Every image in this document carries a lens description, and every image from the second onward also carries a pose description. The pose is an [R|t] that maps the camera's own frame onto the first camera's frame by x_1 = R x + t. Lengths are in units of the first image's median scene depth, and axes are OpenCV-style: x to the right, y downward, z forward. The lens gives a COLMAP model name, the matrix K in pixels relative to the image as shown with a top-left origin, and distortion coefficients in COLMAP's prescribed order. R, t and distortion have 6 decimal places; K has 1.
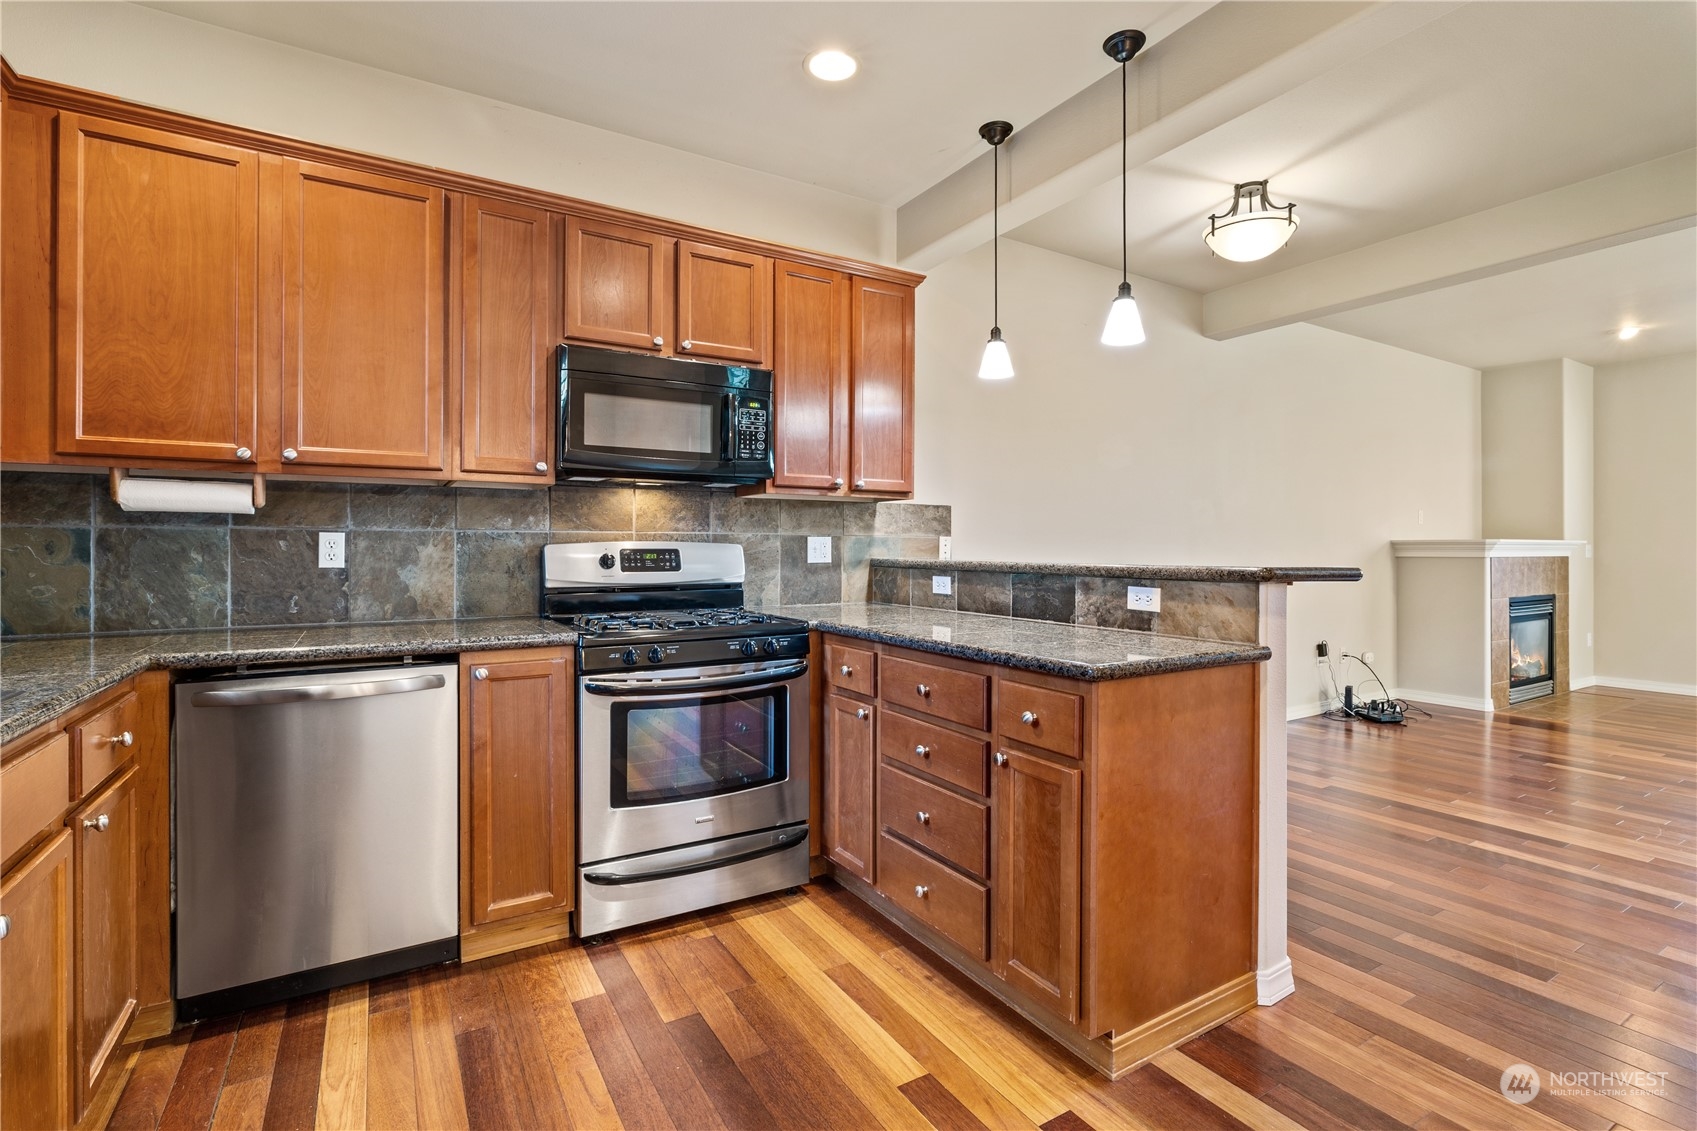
lens RADIAL K [[793.8, 0, 852.4], [0, 793.8, 542.7], [0, 0, 1]] dist [-0.000694, 0.000944]
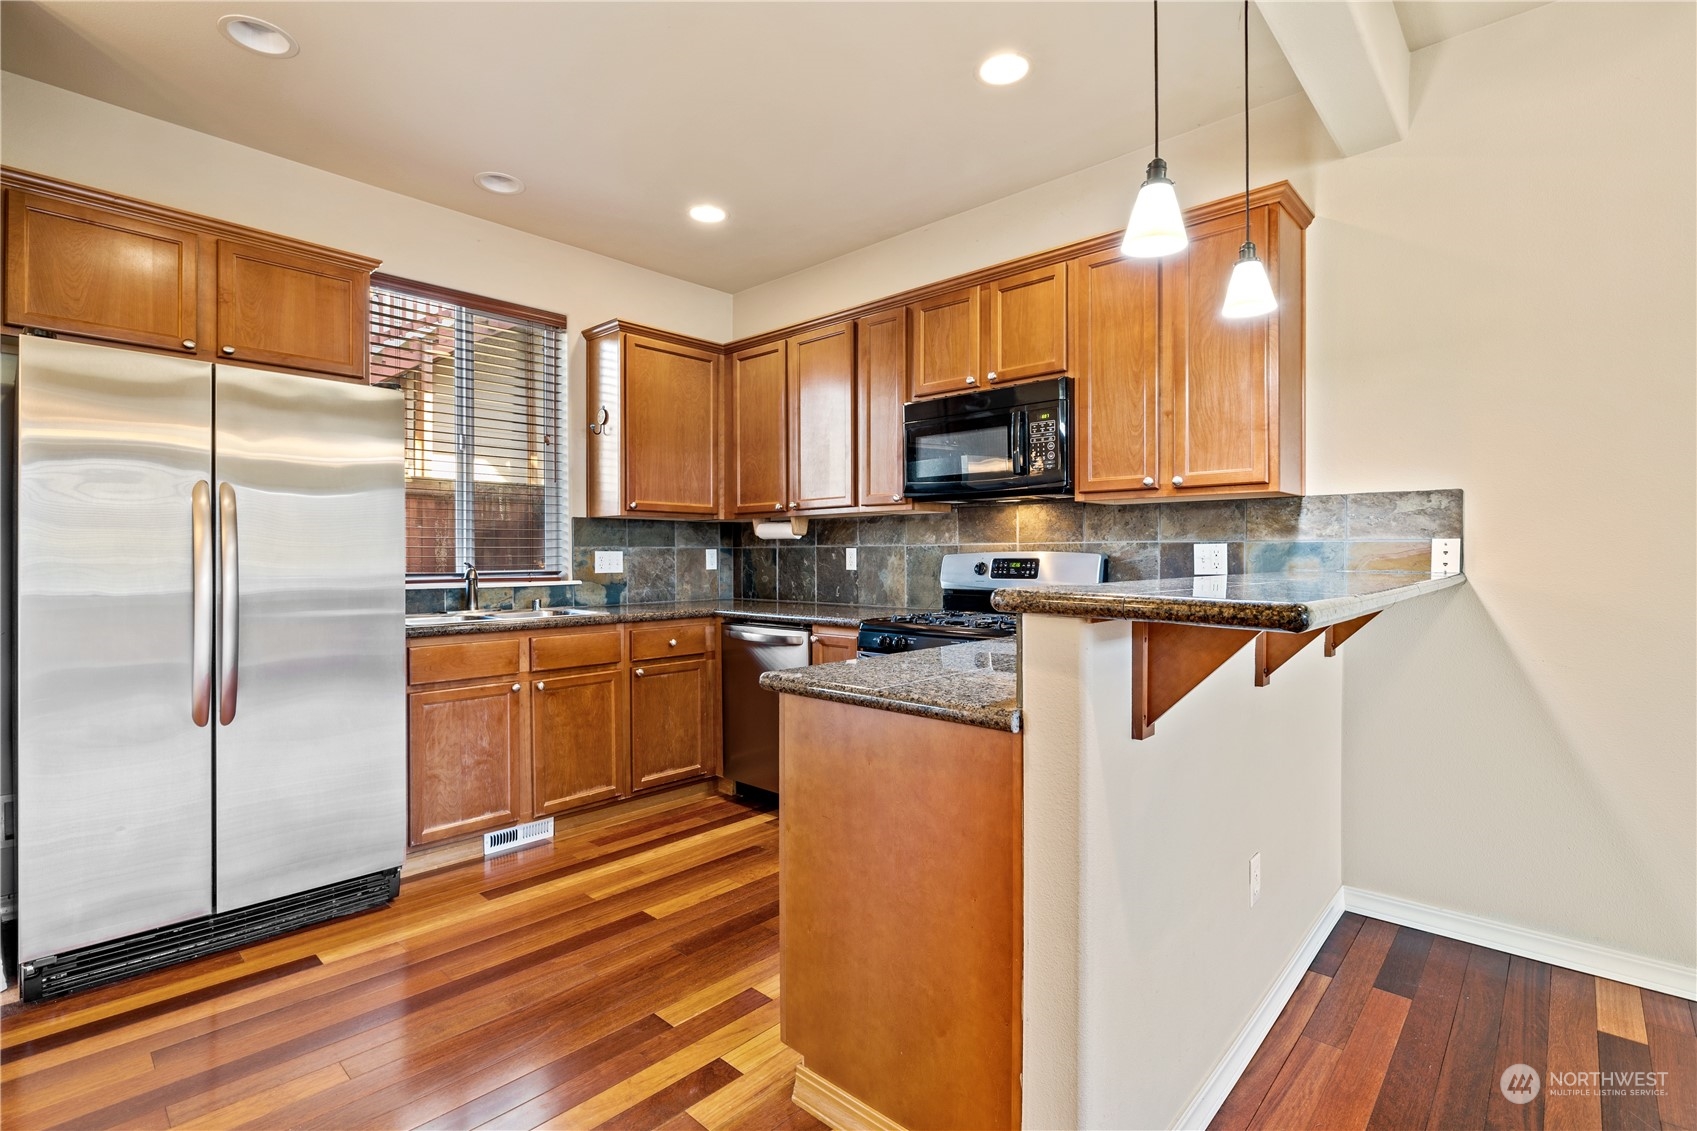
lens RADIAL K [[793.8, 0, 856.6], [0, 793.8, 557.3], [0, 0, 1]] dist [-0.000694, 0.000944]
pose [[0.277631, 0.000474, -0.960688, 0.838626], [0.008986, 0.999955, 0.003091, 0.000897], [0.960646, -0.009491, 0.277614, 0.523299]]
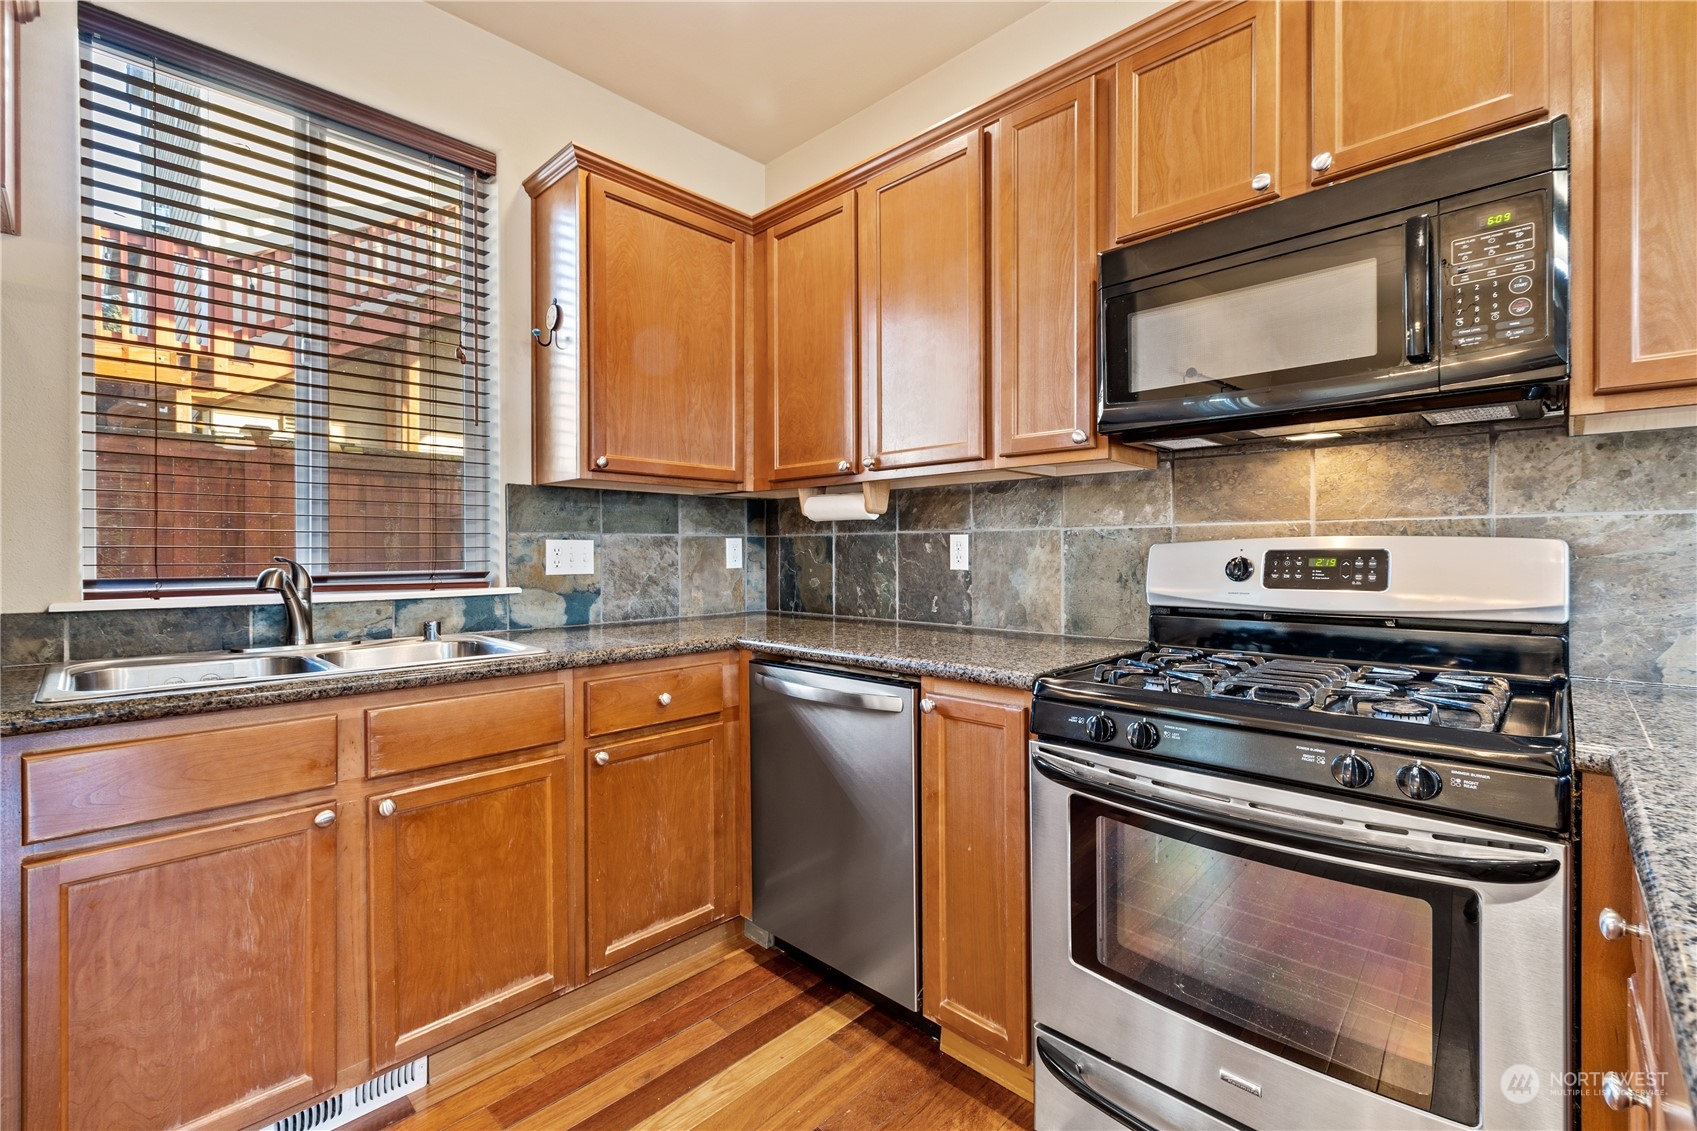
lens RADIAL K [[730.9, 0, 859.5], [0, 730.9, 552.1], [0, 0, 1]] dist [-0.000065, -0.000413]
pose [[0.260965, -0.001452, -0.965347, 0.184110], [0.009274, 0.999956, 0.001003, 0.006569], [0.965304, -0.009214, 0.260967, 0.595694]]
